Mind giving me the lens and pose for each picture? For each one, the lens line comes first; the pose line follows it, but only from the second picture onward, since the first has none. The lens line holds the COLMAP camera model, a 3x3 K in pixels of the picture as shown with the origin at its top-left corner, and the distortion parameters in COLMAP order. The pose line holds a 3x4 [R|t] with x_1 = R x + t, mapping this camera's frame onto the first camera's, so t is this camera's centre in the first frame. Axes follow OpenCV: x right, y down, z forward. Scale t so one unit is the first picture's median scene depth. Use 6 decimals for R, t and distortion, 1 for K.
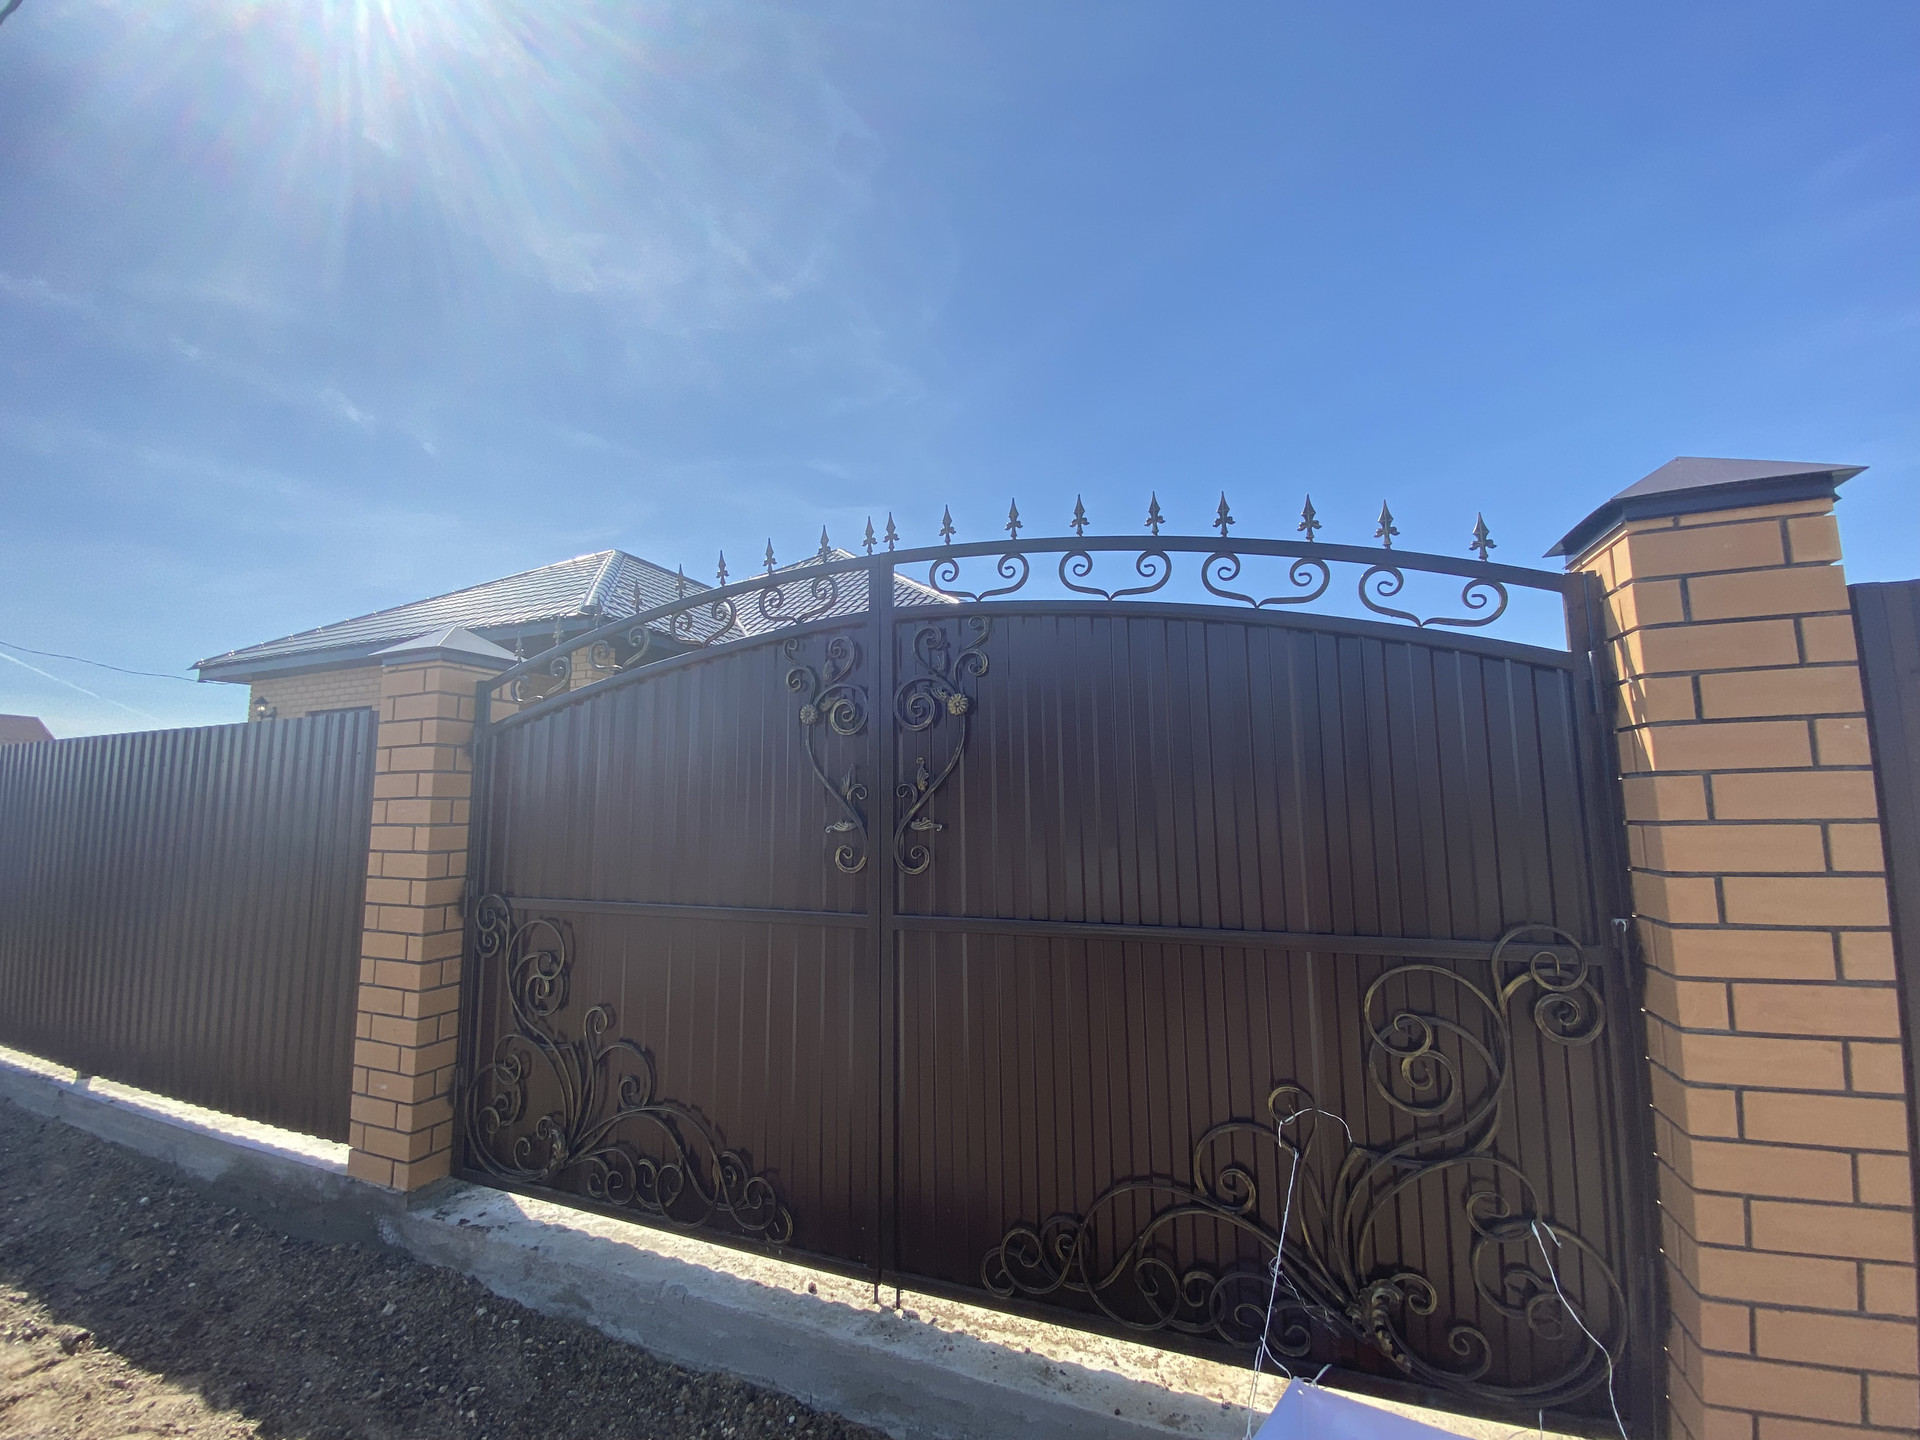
lens RADIAL K [[773.4, 0, 963.1], [0, 773.4, 719.6], [0, 0, 1]] dist [0.020569, -0.019720]
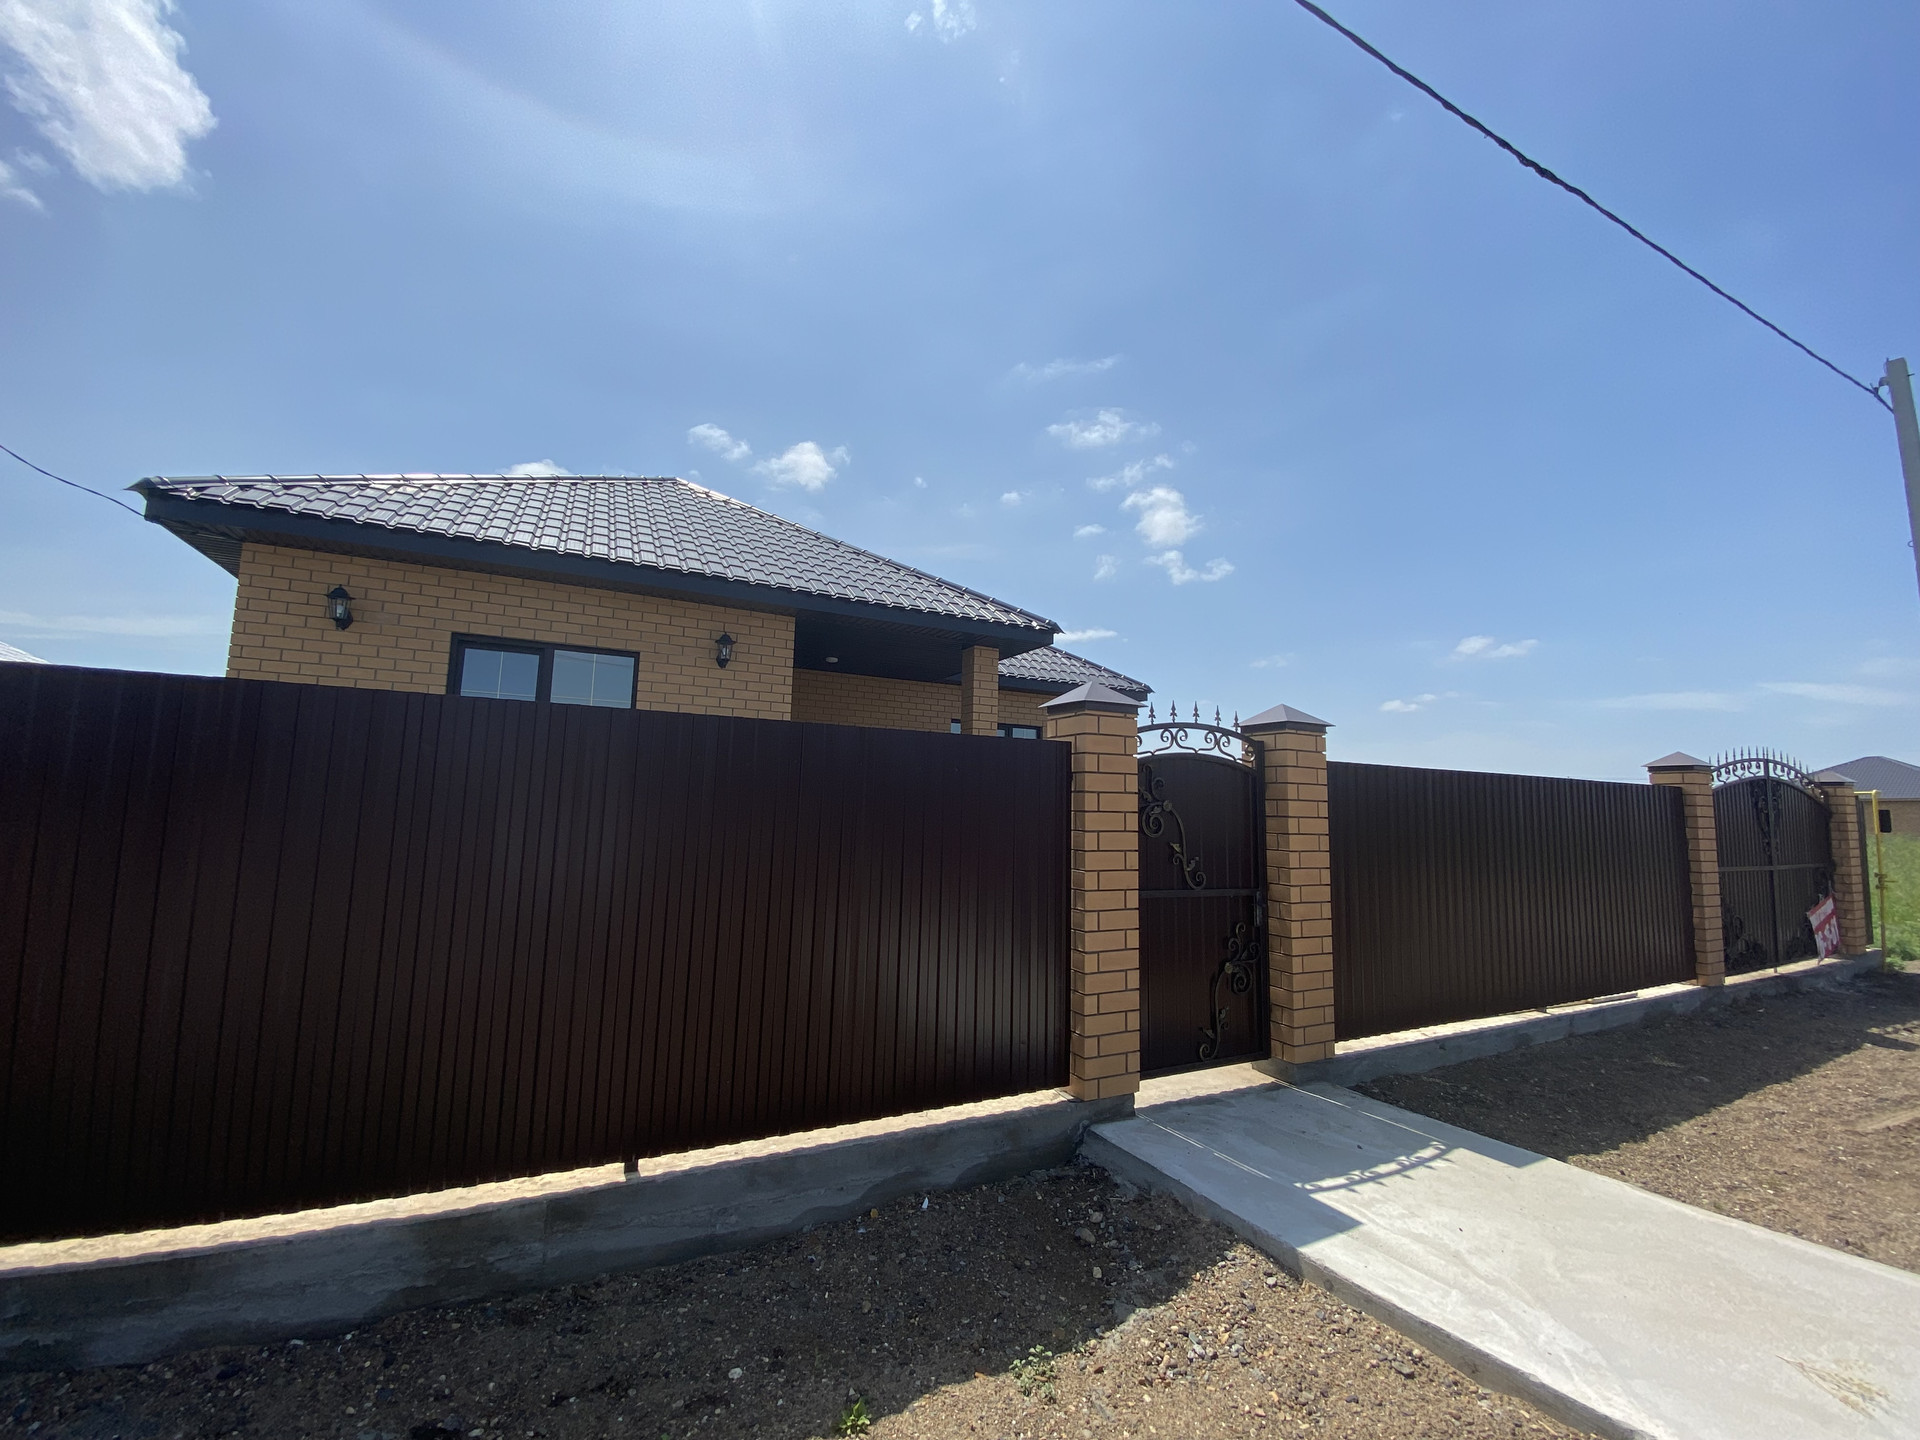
lens RADIAL K [[774.1, 0, 955.9], [0, 774.1, 719.4], [0, 0, 1]] dist [0.032122, -0.027971]
pose [[0.646723, 0.114495, 0.754082, -4.585964], [-0.117077, 0.991854, -0.050188, 0.182279], [-0.753685, -0.055828, 0.654860, 1.345695]]
